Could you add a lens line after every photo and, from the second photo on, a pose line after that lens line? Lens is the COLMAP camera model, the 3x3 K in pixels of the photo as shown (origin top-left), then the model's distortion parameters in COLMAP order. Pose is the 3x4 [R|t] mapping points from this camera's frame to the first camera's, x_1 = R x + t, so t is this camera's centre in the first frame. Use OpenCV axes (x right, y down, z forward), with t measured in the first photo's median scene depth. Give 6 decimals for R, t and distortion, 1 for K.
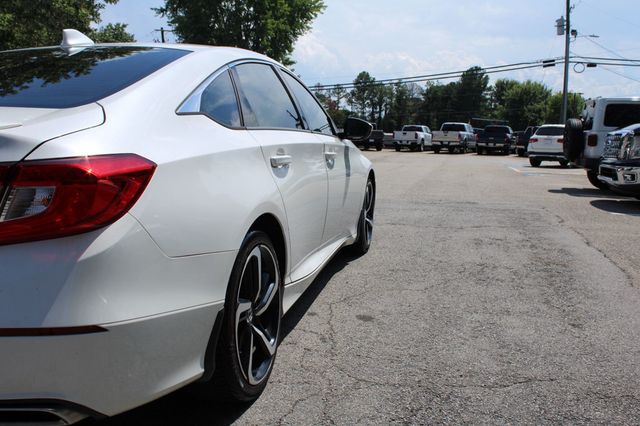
lens RADIAL K [[610.1, 0, 321.9], [0, 610.1, 207.6], [0, 0, 1]] dist [-0.091776, 0.000000]
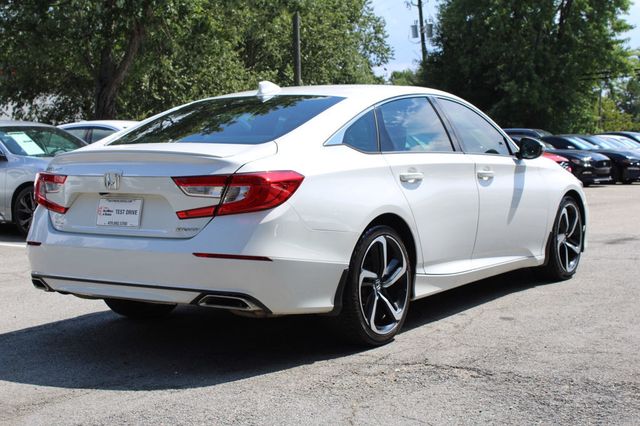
lens RADIAL K [[1024.6, 0, 320.9], [0, 1024.6, 214.8], [0, 0, 1]] dist [0.013522, 0.000000]
pose [[0.936168, 0.005547, -0.351509, 0.107975], [-0.024794, 0.998428, -0.050277, 0.024945], [0.350677, 0.055783, 0.934834, -0.232288]]
